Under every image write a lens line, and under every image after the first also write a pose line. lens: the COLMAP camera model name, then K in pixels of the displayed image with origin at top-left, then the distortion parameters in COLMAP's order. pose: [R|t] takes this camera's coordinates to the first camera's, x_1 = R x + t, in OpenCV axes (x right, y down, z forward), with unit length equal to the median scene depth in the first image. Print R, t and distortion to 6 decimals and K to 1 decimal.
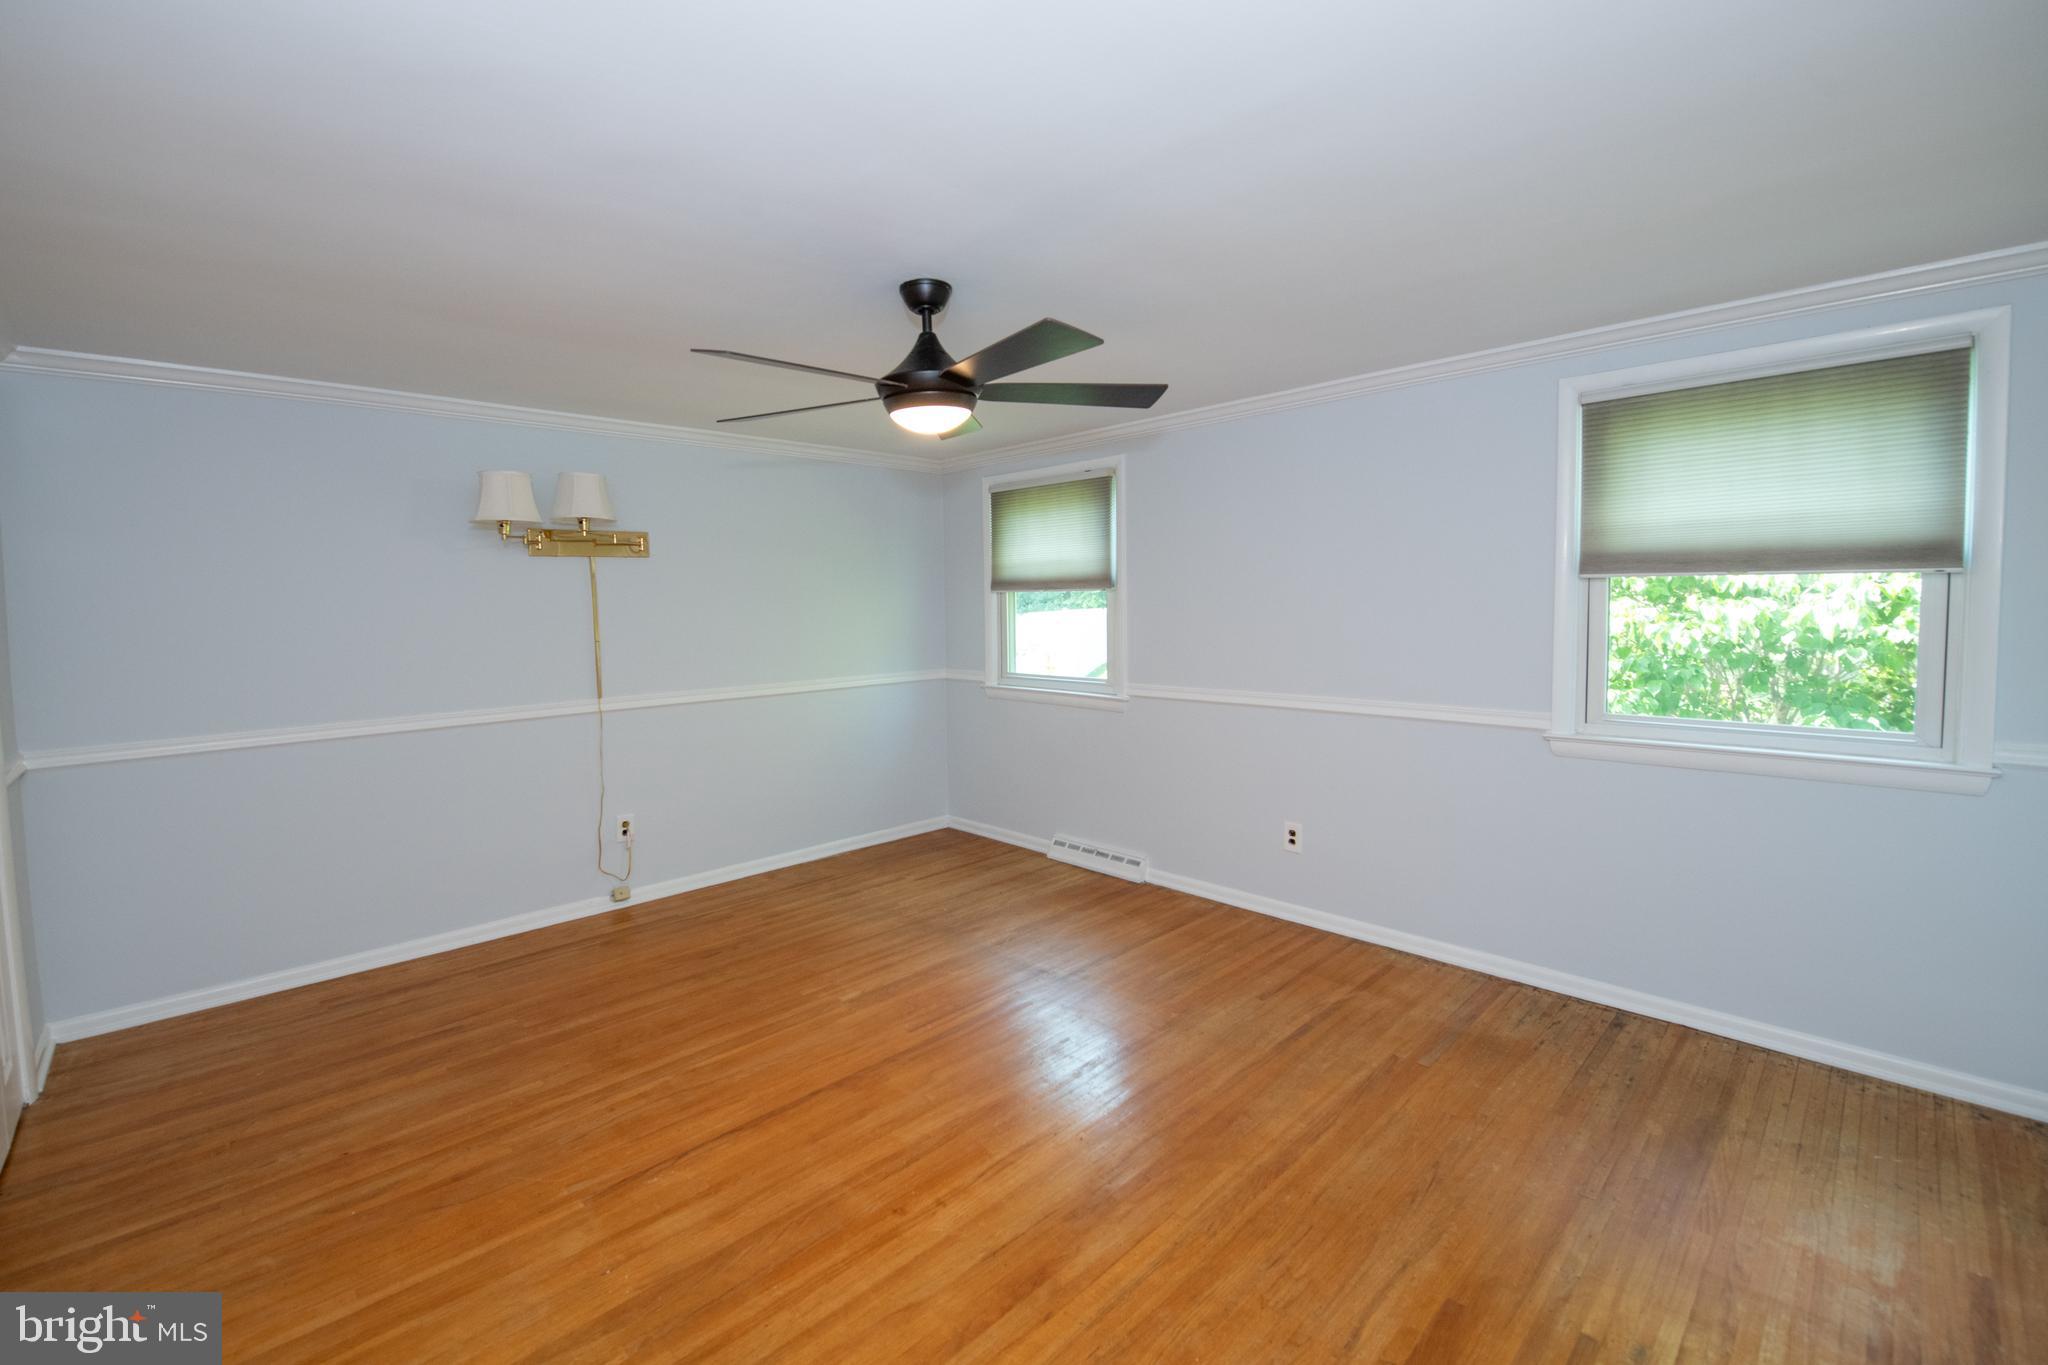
lens RADIAL K [[895.7, 0, 956.7], [0, 895.7, 634.0], [0, 0, 1]] dist [-0.017410, -0.000859]
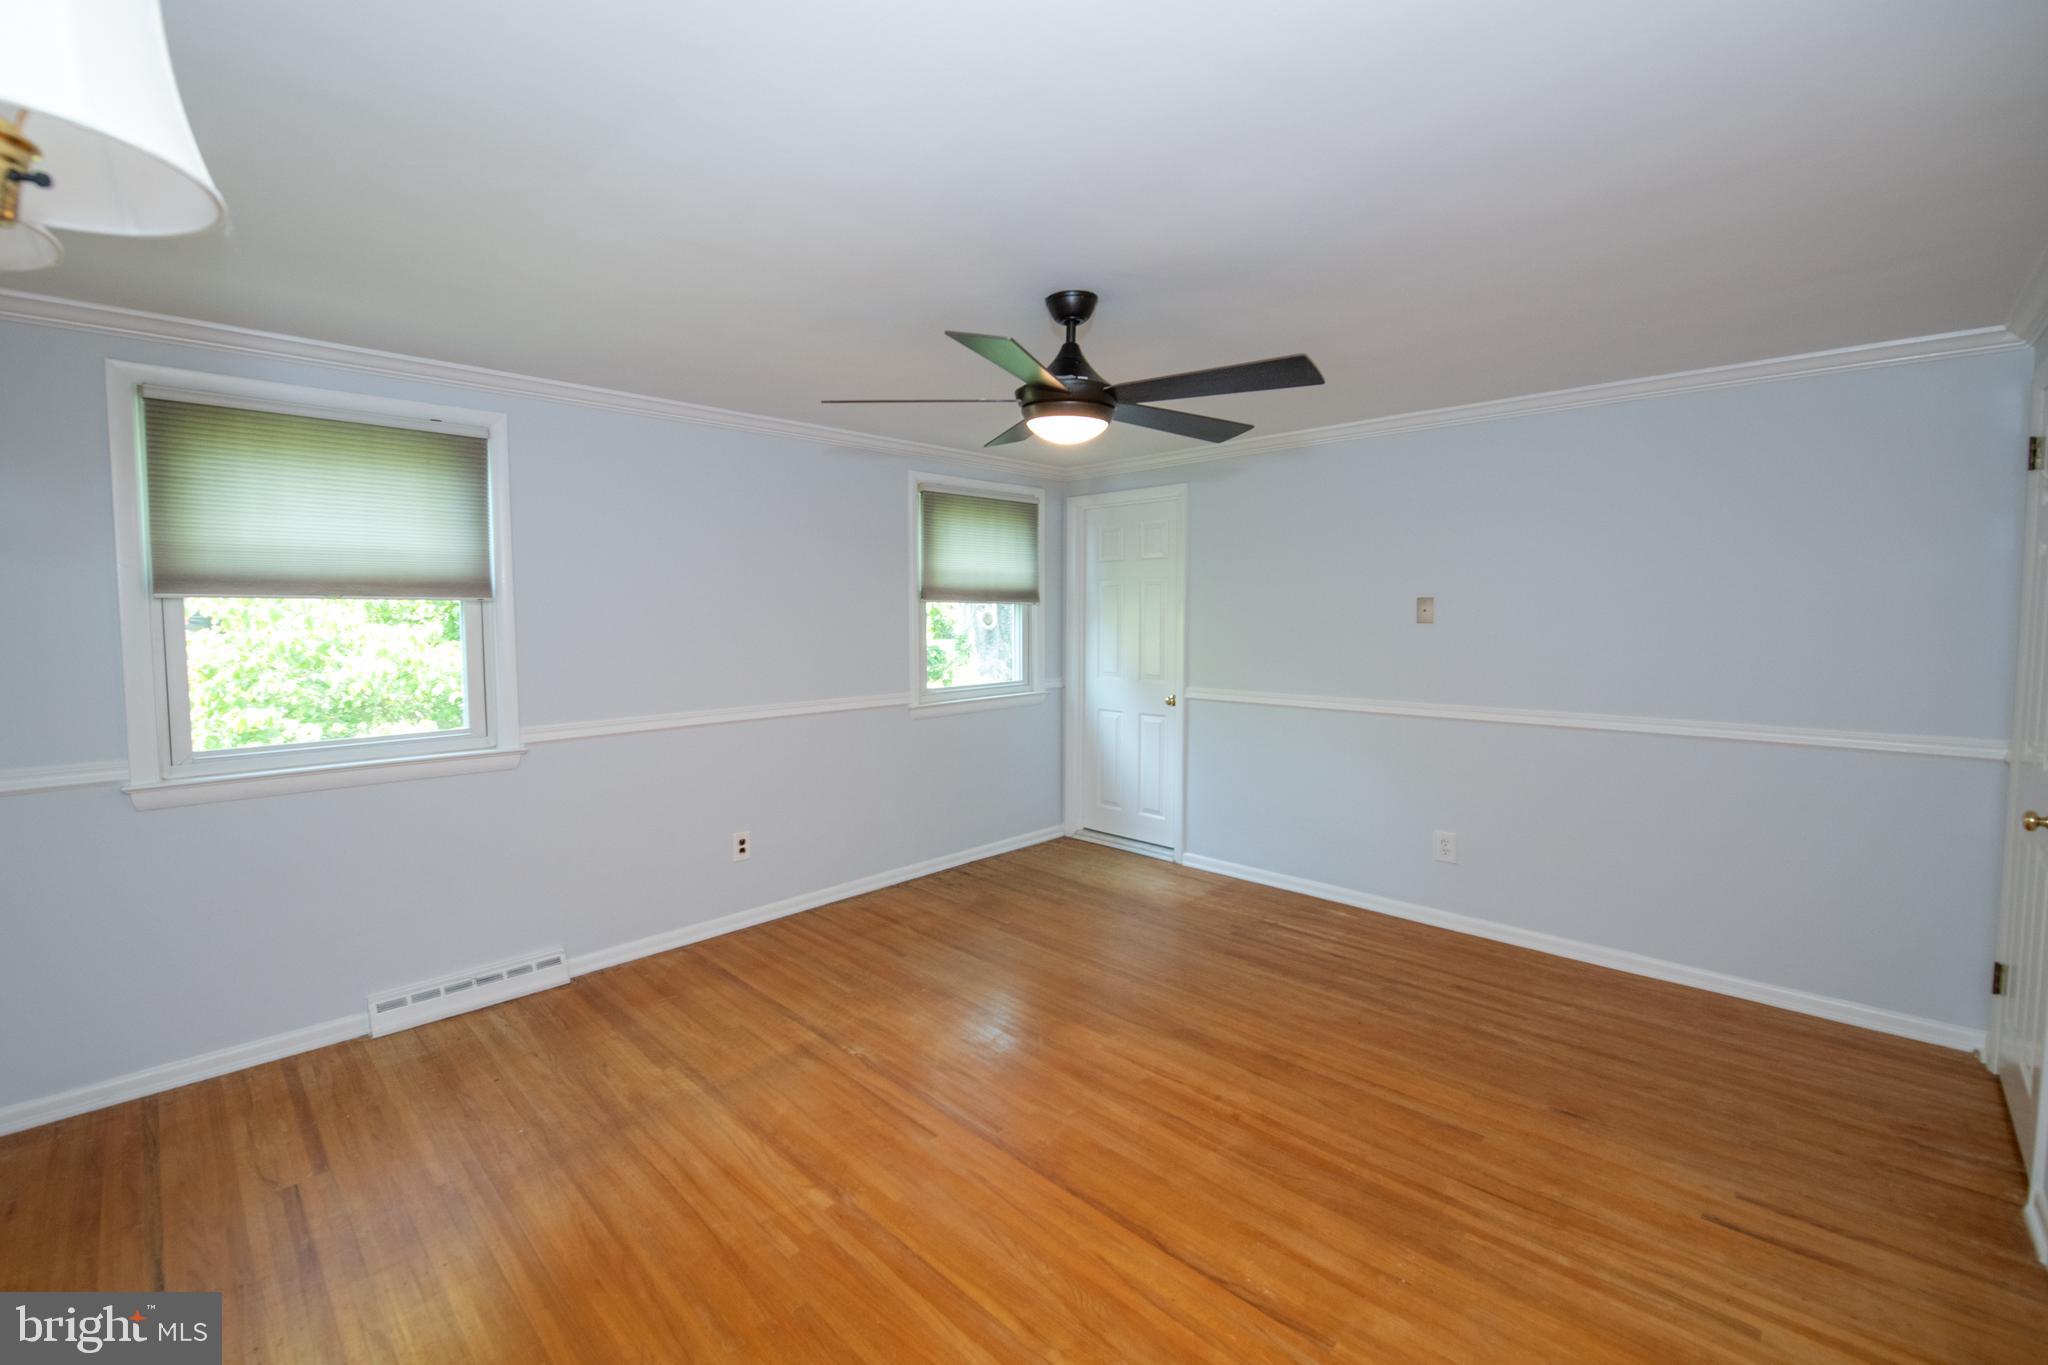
lens RADIAL K [[876.0, 0, 1058.1], [0, 876.0, 642.4], [0, 0, 1]] dist [-0.013963, -0.000699]
pose [[-0.116390, -0.020504, 0.992992, -0.796943], [0.040836, 0.998843, 0.025411, -0.020861], [-0.992364, 0.043508, -0.115418, 0.898969]]
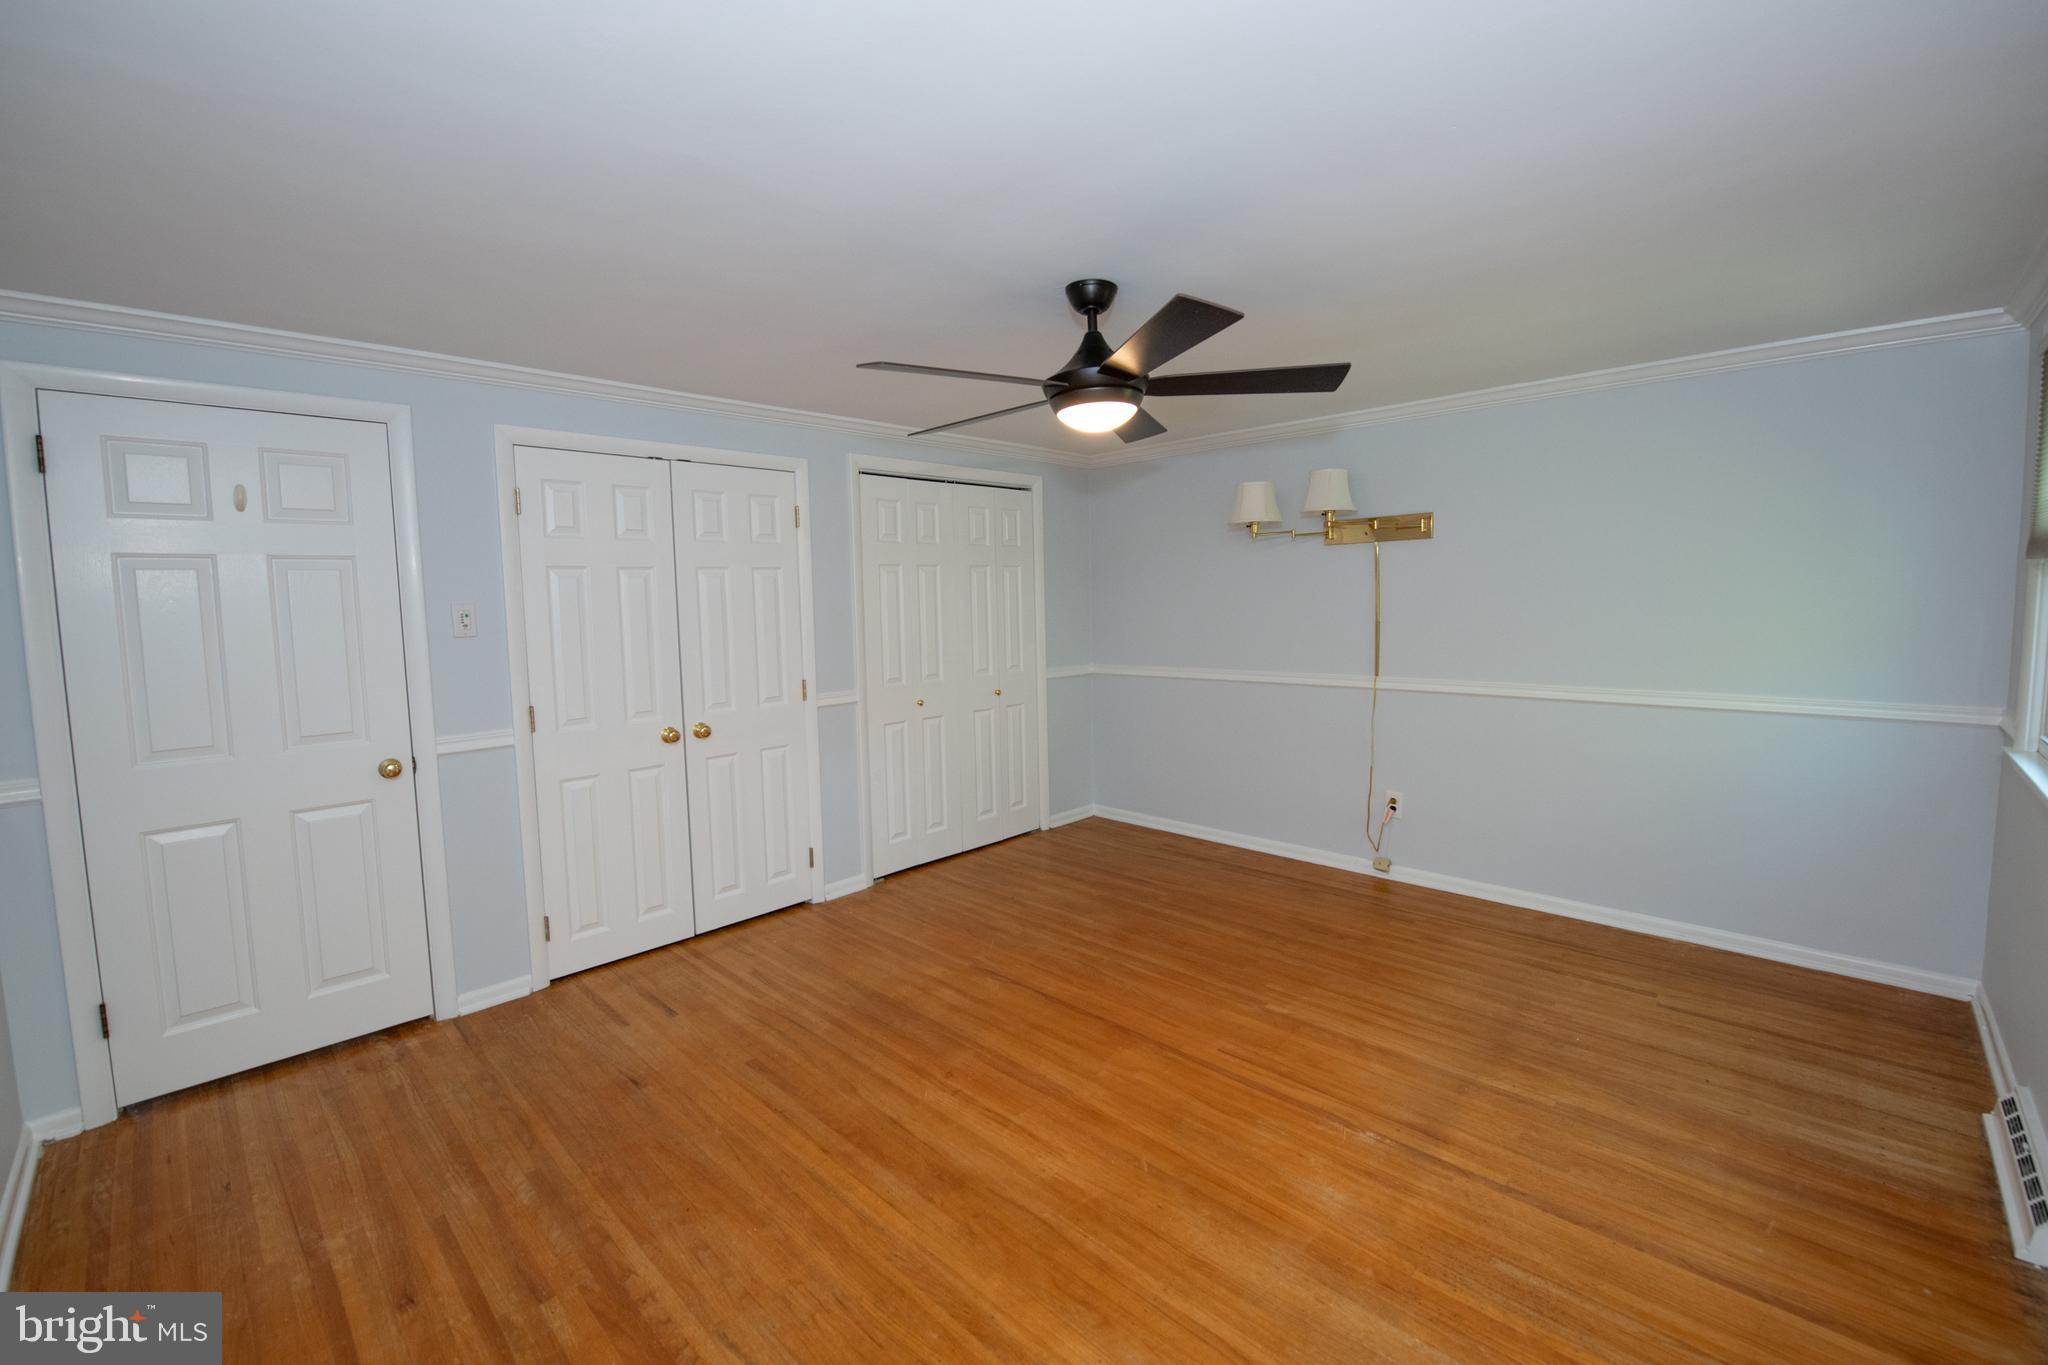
lens RADIAL K [[832.7, 0, 1023.8], [0, 832.7, 657.2], [0, 0, 1]] dist [-0.012427, -0.002406]
pose [[0.055125, 0.092817, -0.994156, 0.725834], [-0.014439, 0.995640, 0.092155, -0.046347], [0.998375, 0.009275, 0.056225, 0.691452]]
